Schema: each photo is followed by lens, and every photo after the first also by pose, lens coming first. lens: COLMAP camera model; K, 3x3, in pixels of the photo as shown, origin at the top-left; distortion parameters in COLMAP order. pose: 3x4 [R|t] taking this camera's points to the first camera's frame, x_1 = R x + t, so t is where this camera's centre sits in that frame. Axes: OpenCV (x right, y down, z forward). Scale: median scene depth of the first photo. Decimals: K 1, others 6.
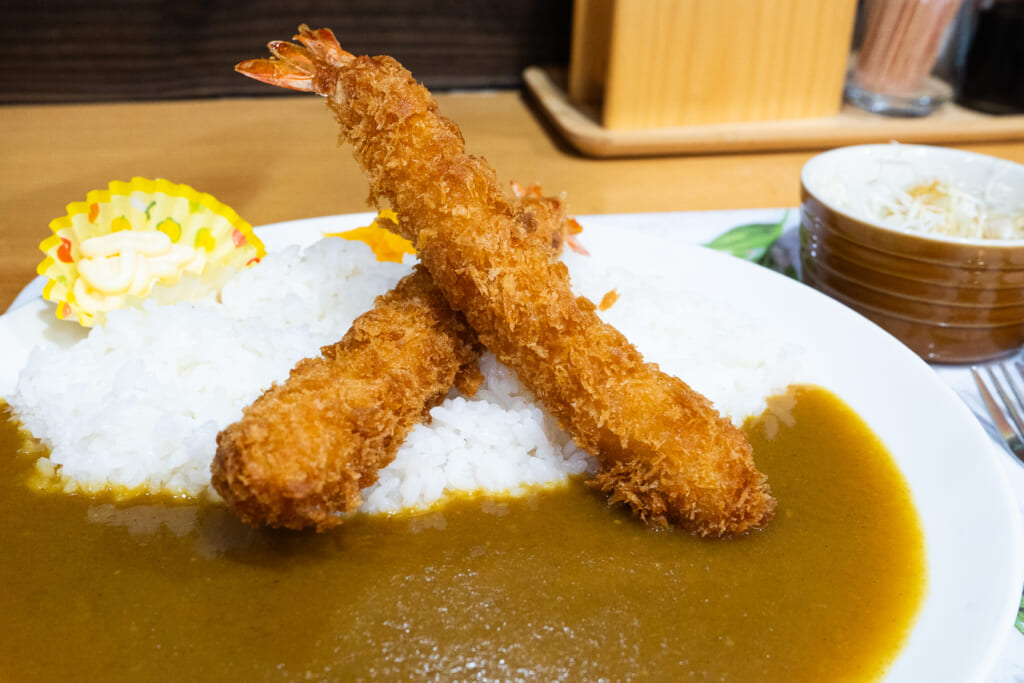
lens RADIAL K [[1081.1, 0, 512.0], [0, 1081.1, 341.5], [0, 0, 1]] dist [0.002439, 0.021101]
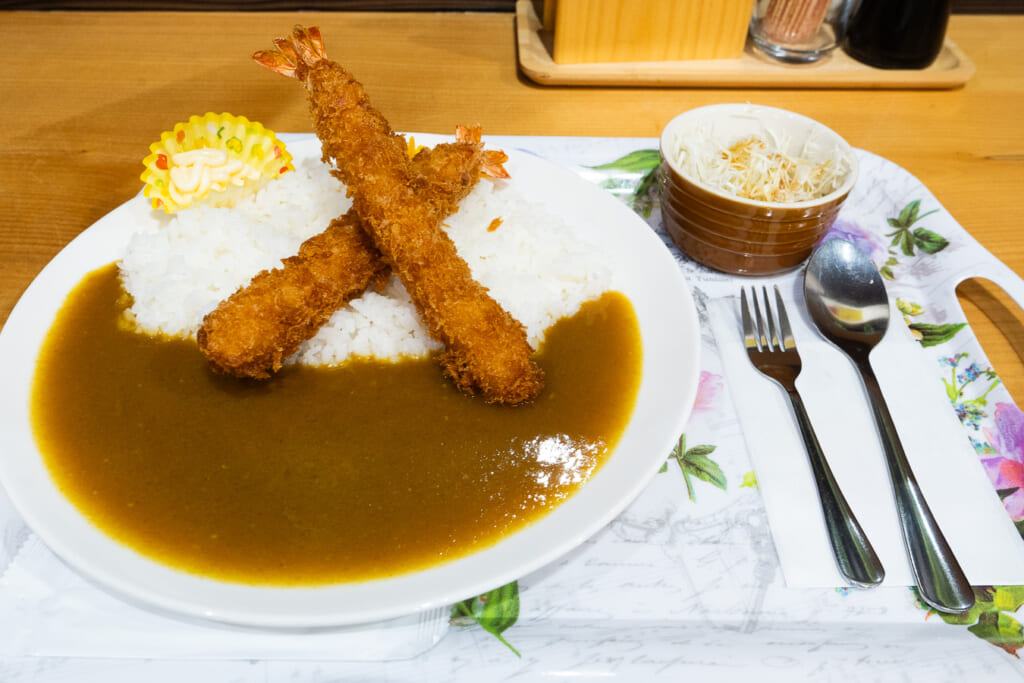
lens RADIAL K [[798.0, 0, 512.0], [0, 798.0, 341.5], [0, 0, 1]] dist [-0.044720, 0.002063]
pose [[0.988040, 0.103339, -0.114450, 0.311550], [-0.071665, 0.964923, 0.252561, -0.200153], [0.136535, -0.241339, 0.960788, -0.119389]]
